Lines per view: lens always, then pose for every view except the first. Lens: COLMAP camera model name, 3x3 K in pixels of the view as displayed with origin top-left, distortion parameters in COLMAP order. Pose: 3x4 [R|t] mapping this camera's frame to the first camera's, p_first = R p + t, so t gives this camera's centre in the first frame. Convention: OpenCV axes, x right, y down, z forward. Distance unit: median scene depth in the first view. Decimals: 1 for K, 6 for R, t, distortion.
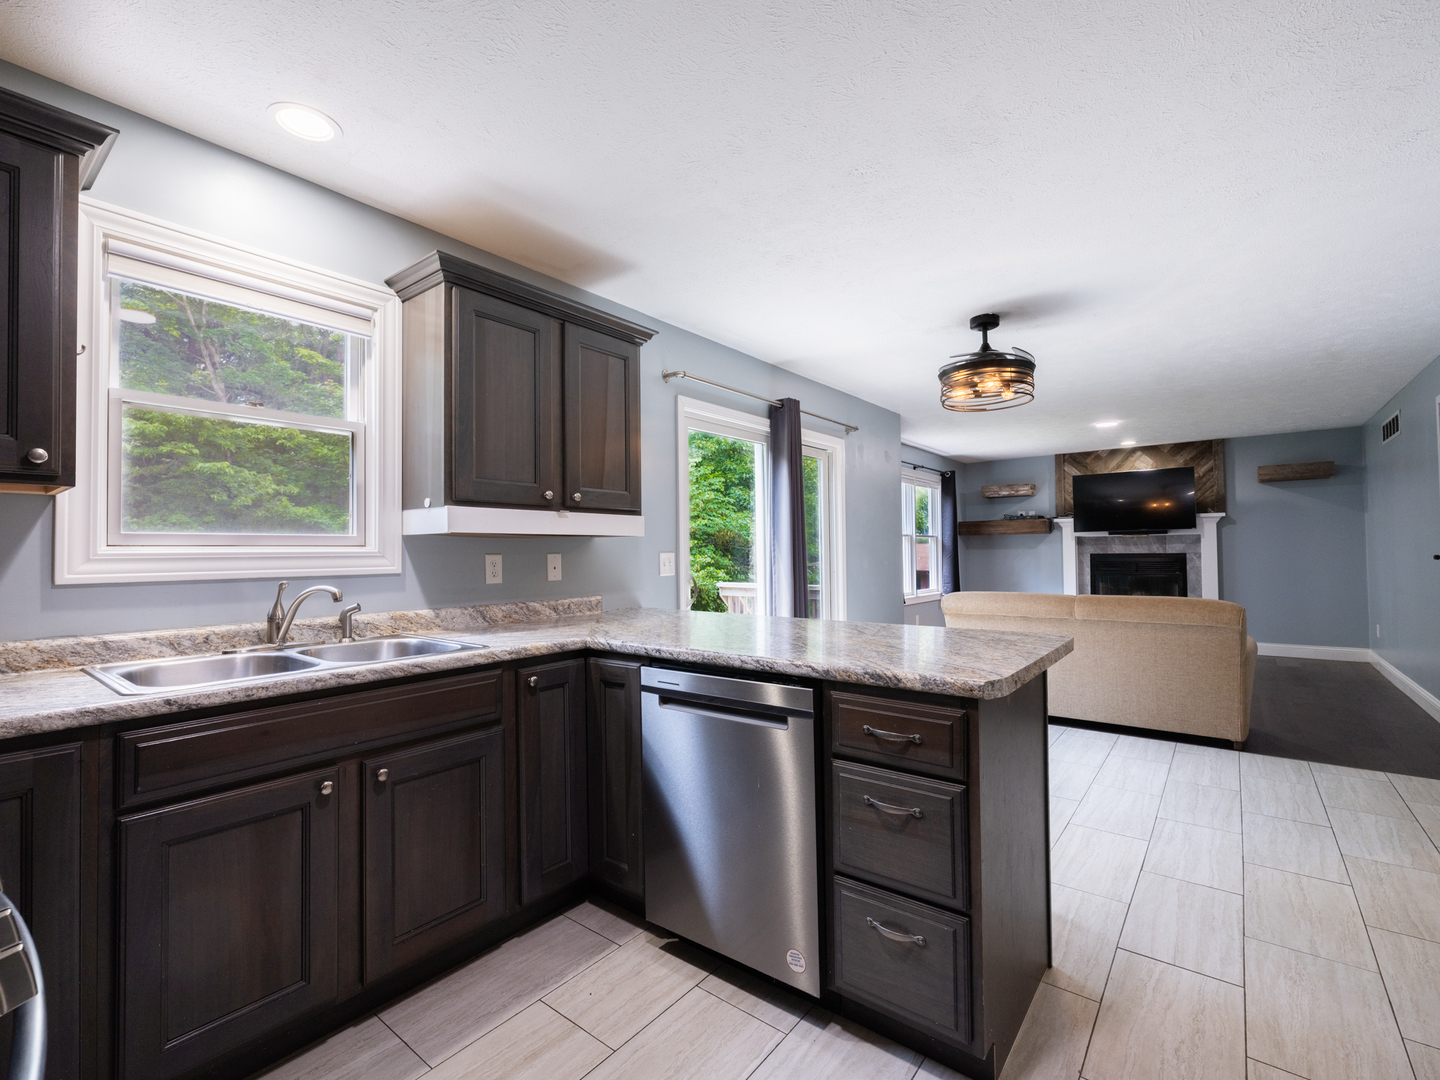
lens RADIAL K [[668.3, 0, 713.7], [0, 668.3, 540.3], [0, 0, 1]] dist [-0.006213, 0.000923]
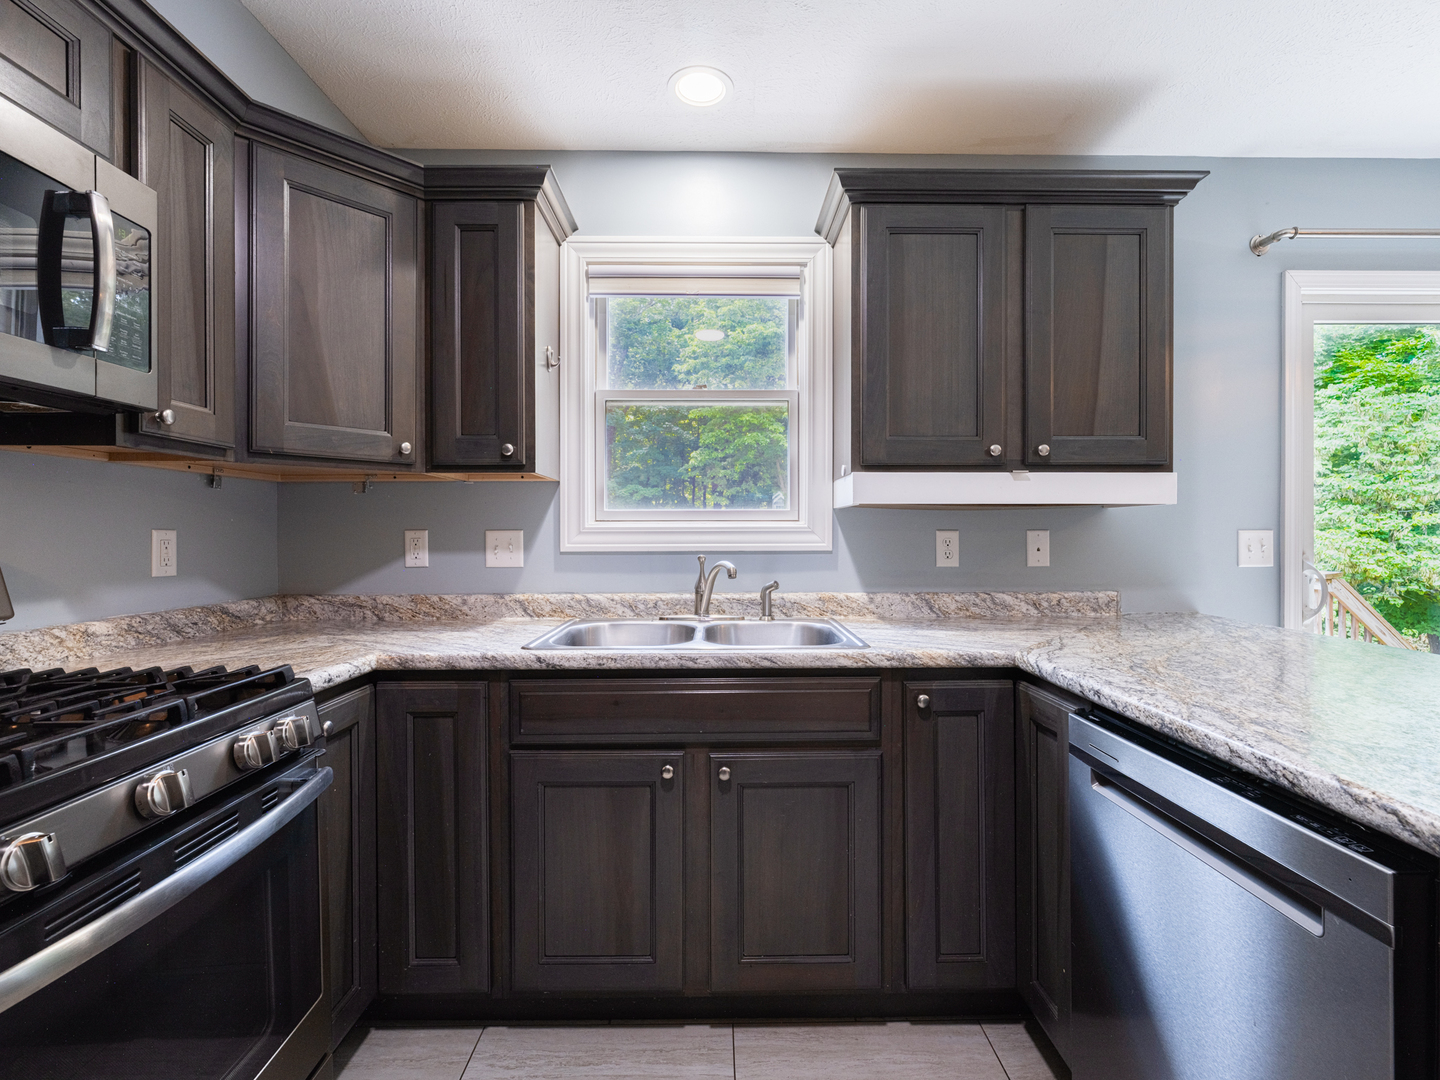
lens RADIAL K [[668.3, 0, 713.7], [0, 668.3, 540.3], [0, 0, 1]] dist [-0.006213, 0.000923]
pose [[0.630920, 0.017024, -0.775661, 0.146288], [0.008755, 0.999539, 0.029059, 0.008194], [0.775798, -0.025124, 0.630481, 0.330921]]
